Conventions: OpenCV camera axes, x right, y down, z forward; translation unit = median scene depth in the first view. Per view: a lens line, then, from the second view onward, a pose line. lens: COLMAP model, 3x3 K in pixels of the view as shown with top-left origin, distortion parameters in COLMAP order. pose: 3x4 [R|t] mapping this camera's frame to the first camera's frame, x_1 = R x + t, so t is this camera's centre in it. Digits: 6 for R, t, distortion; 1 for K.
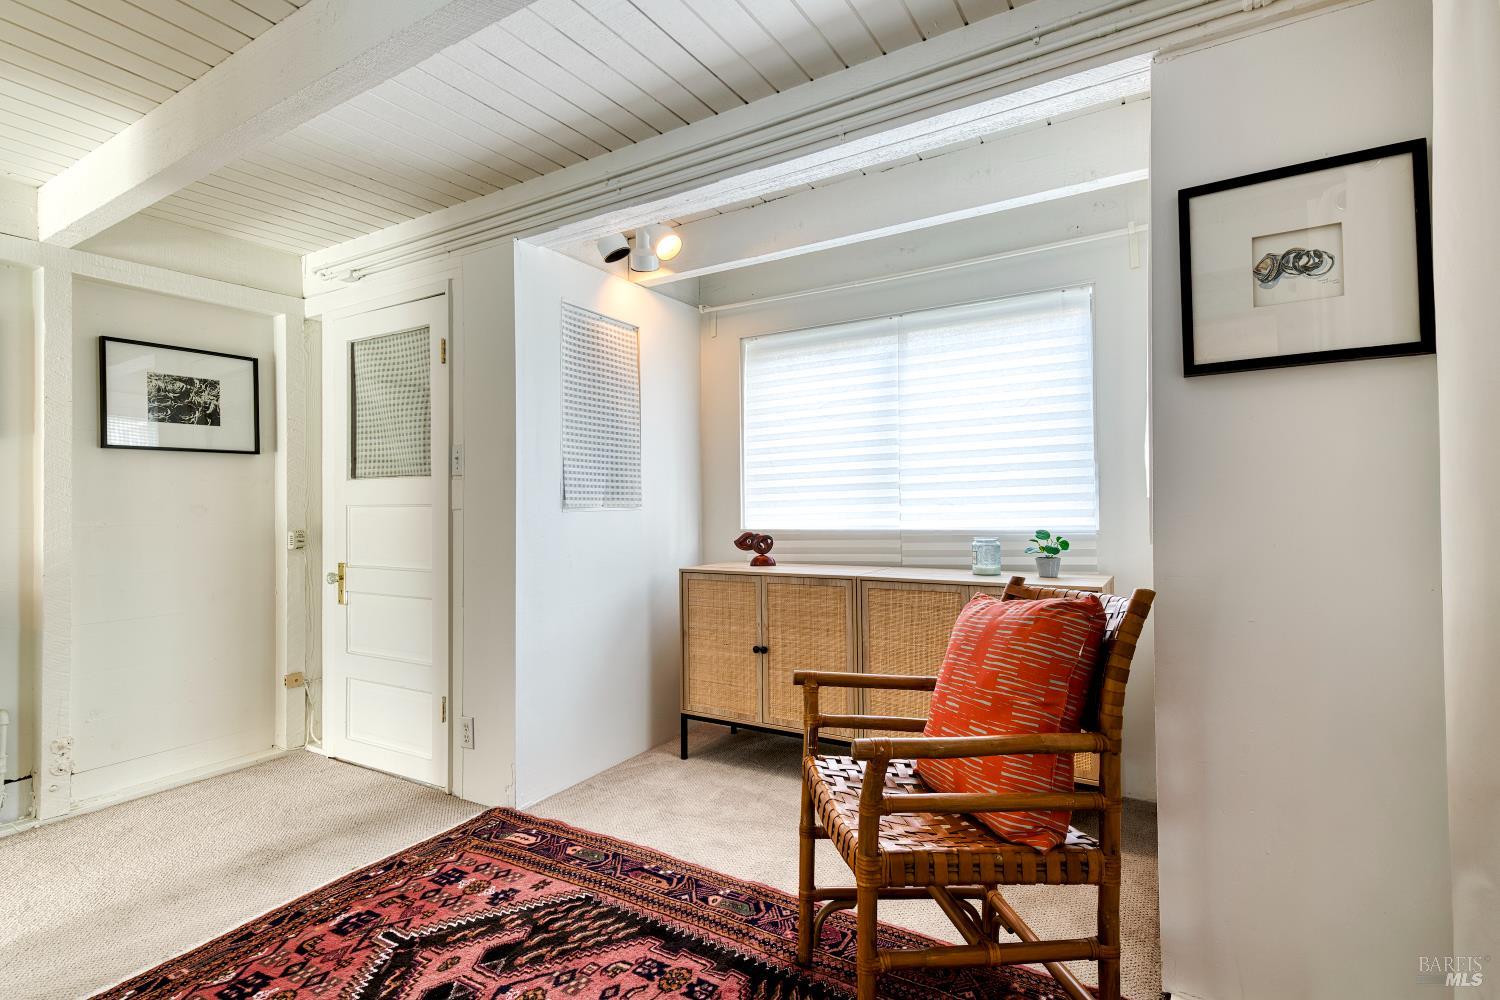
lens RADIAL K [[711.6, 0, 760.2], [0, 711.6, 489.9], [0, 0, 1]] dist [0.006970, -0.002980]
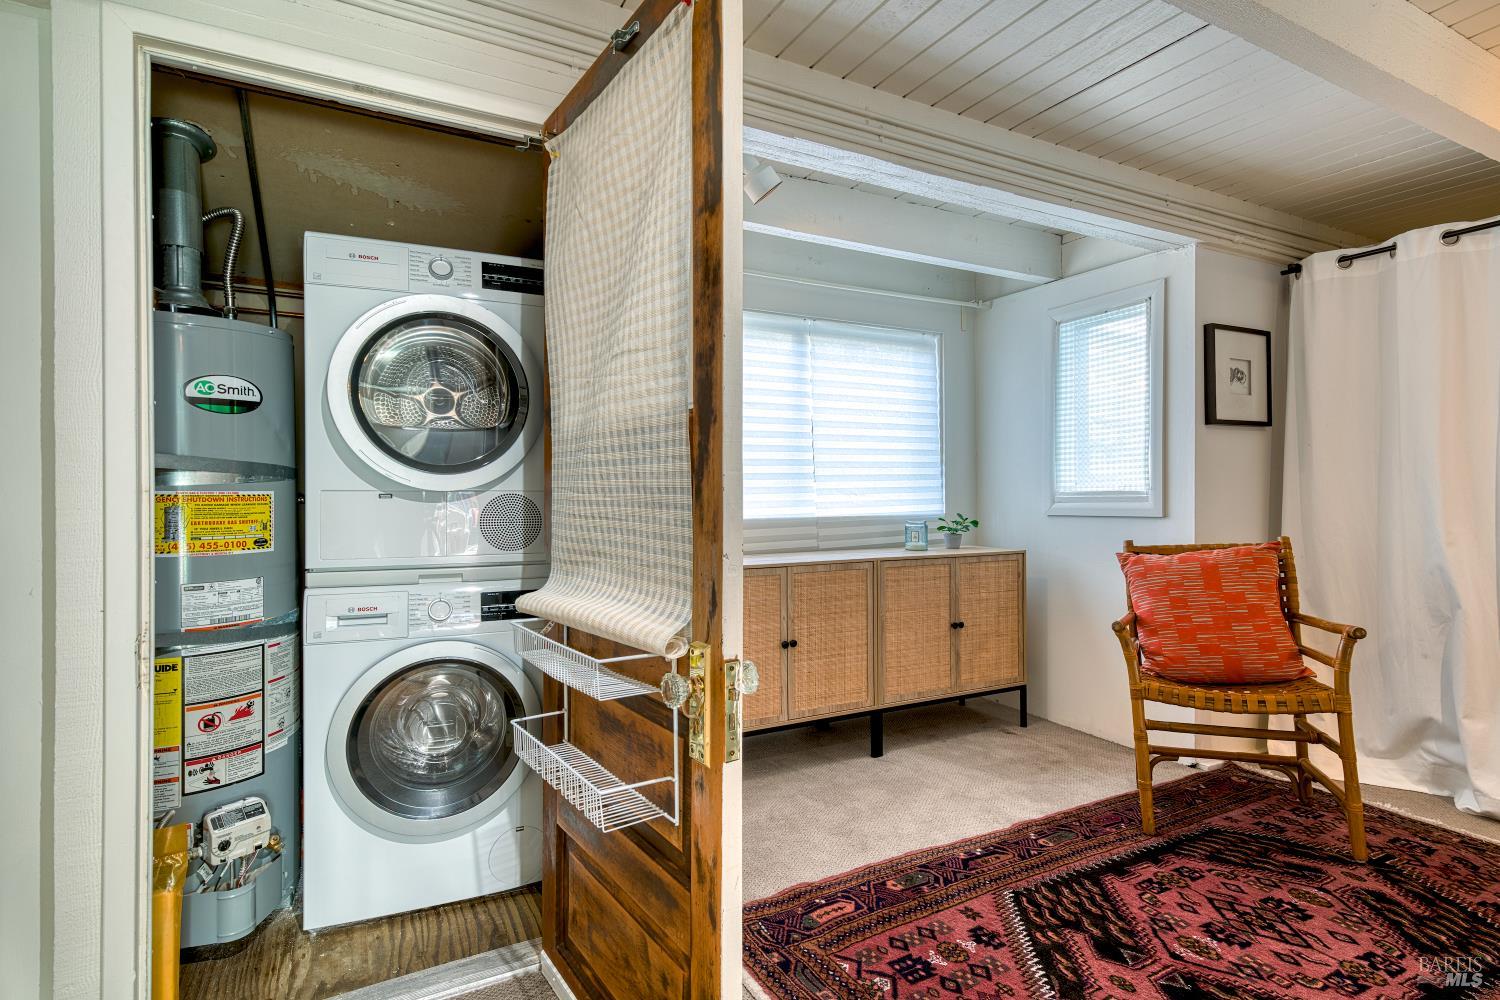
lens RADIAL K [[719.6, 0, 788.1], [0, 719.6, 491.6], [0, 0, 1]] dist [0.013481, -0.003259]
pose [[0.524907, 0.012353, 0.851070, -1.018802], [-0.020983, 0.999779, -0.001569, 0.026712], [-0.850901, -0.017035, 0.525050, 0.614873]]
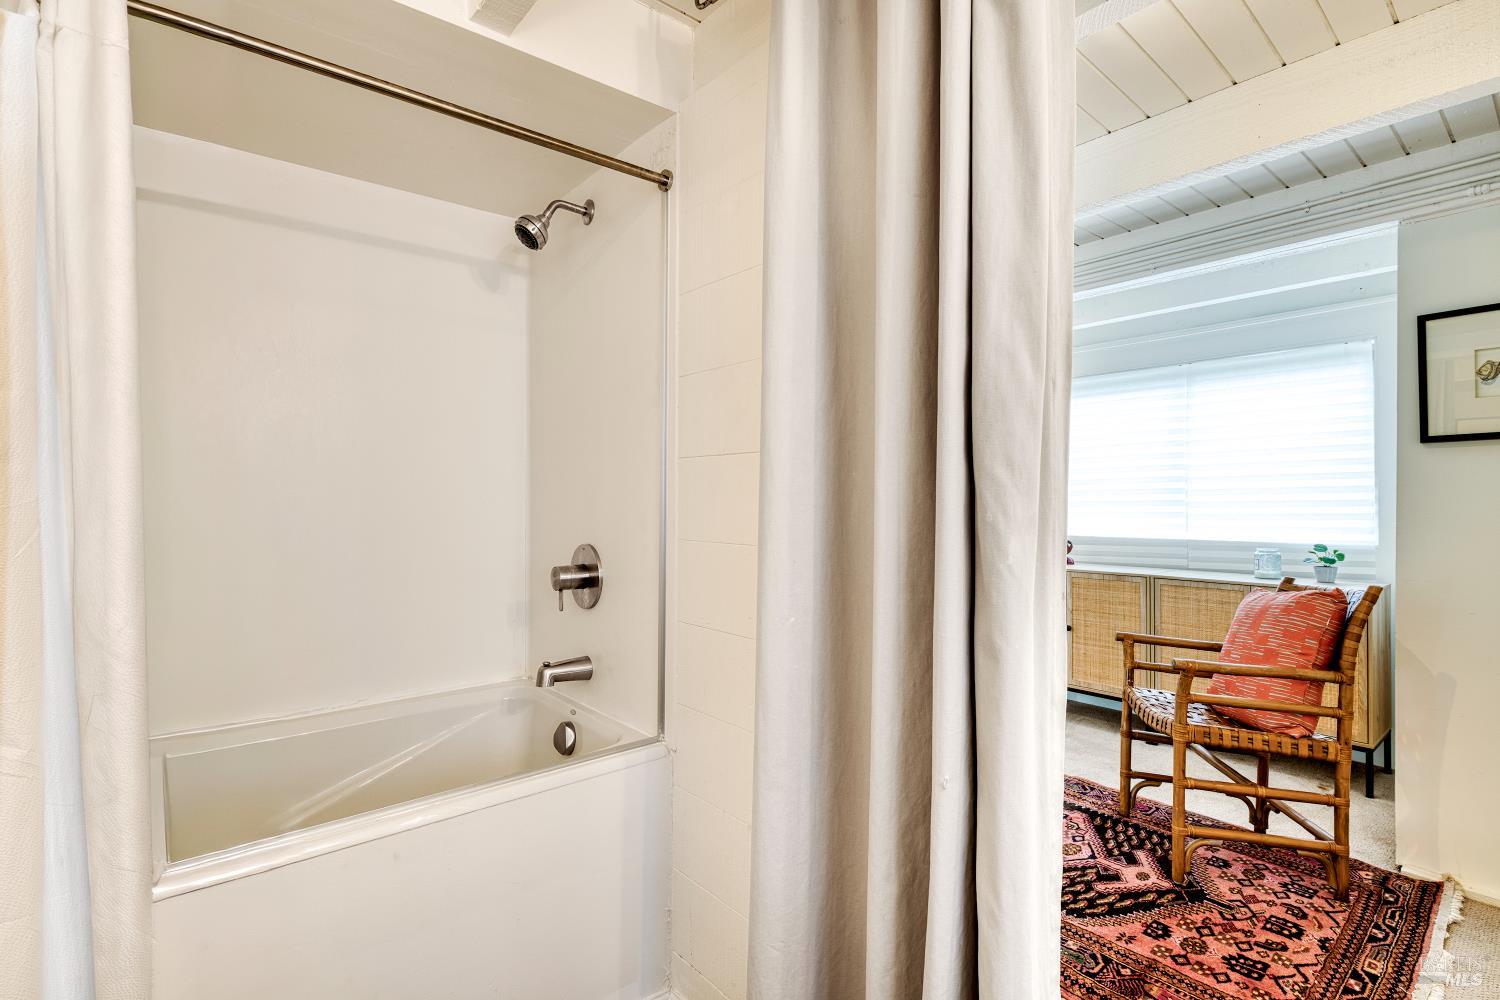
lens RADIAL K [[711.6, 0, 782.2], [0, 711.6, 494.1], [0, 0, 1]] dist [0.006970, -0.002980]
pose [[0.954715, 0.012188, -0.297273, -0.138846], [-0.009756, 0.999906, 0.009665, -0.036107], [0.297362, -0.006328, 0.954744, -0.502354]]
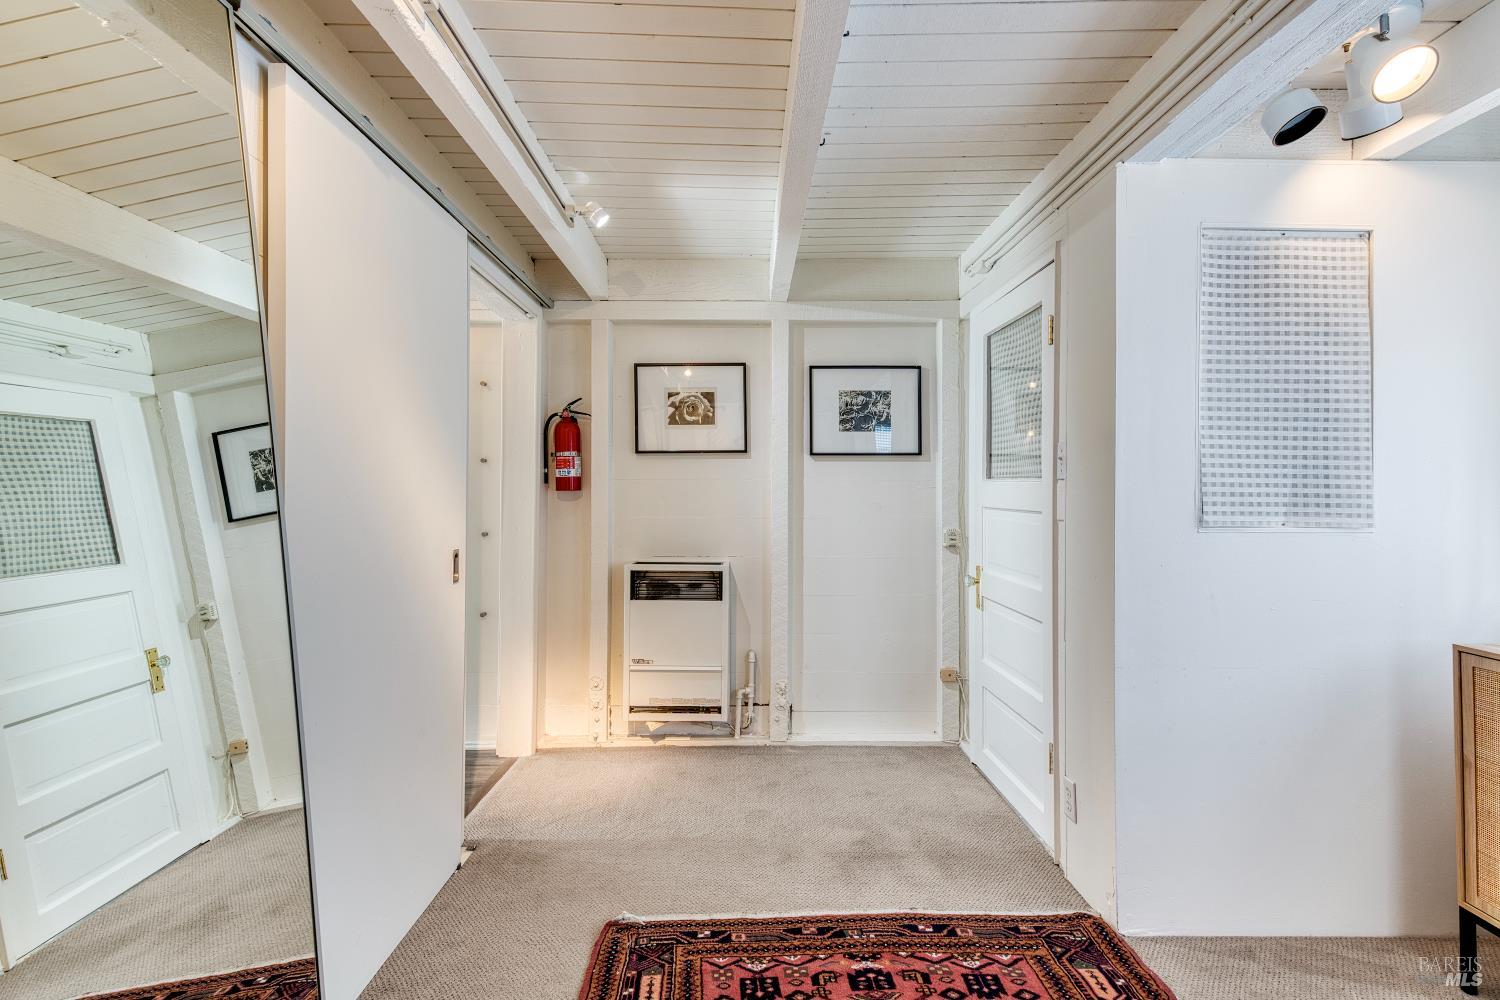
lens RADIAL K [[711.6, 0, 747.3], [0, 711.6, 475.7], [0, 0, 1]] dist [0.006970, -0.002980]
pose [[0.513755, 0.000476, -0.857937, 0.104144], [0.004518, 0.999984, 0.003260, -0.032762], [0.857925, -0.005551, 0.513745, 0.311079]]
